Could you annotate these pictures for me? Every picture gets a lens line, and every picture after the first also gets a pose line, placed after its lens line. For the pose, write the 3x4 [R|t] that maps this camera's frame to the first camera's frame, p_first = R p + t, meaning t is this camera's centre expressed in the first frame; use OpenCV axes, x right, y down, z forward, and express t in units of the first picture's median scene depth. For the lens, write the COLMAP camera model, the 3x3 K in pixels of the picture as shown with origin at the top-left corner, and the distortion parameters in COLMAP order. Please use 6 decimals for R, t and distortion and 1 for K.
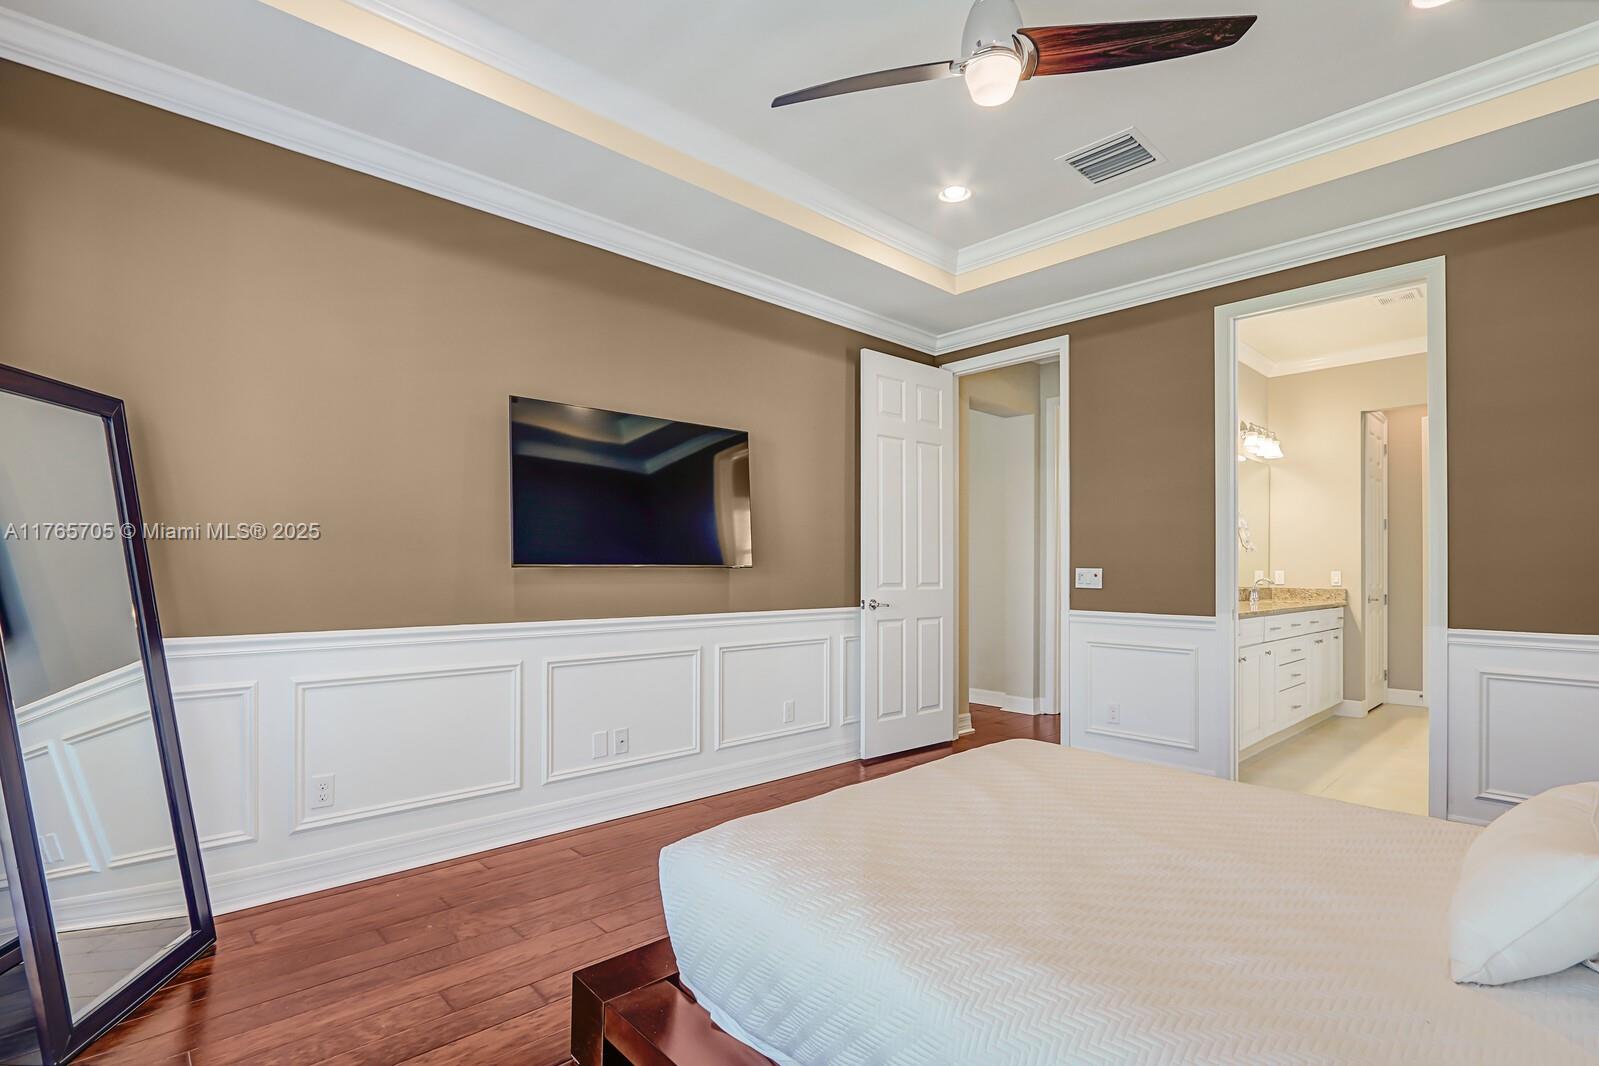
lens RADIAL K [[770.3, 0, 802.8], [0, 770.3, 564.6], [0, 0, 1]] dist [-0.013110, 0.002208]
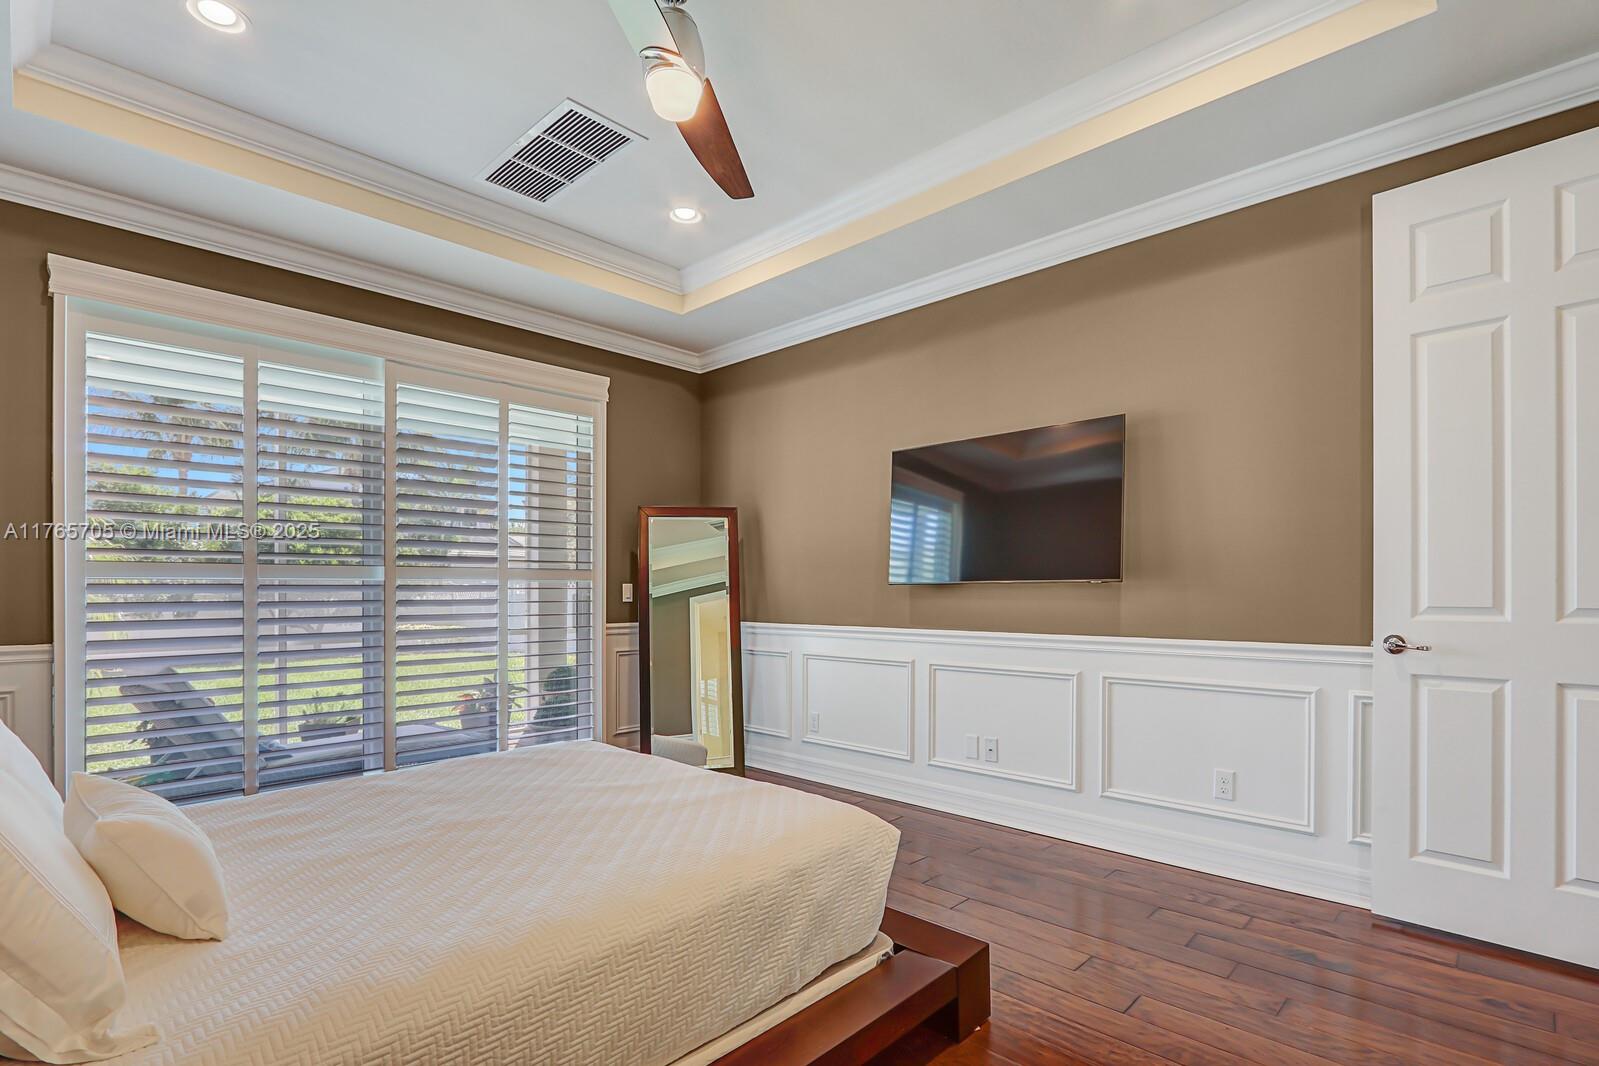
lens RADIAL K [[770.3, 0, 850.0], [0, 770.3, 581.3], [0, 0, 1]] dist [-0.013110, 0.002208]
pose [[0.078100, -0.008328, -0.996911, 0.646516], [0.015879, 0.999849, -0.007109, 0.004083], [0.996819, -0.015274, 0.078221, 0.593919]]
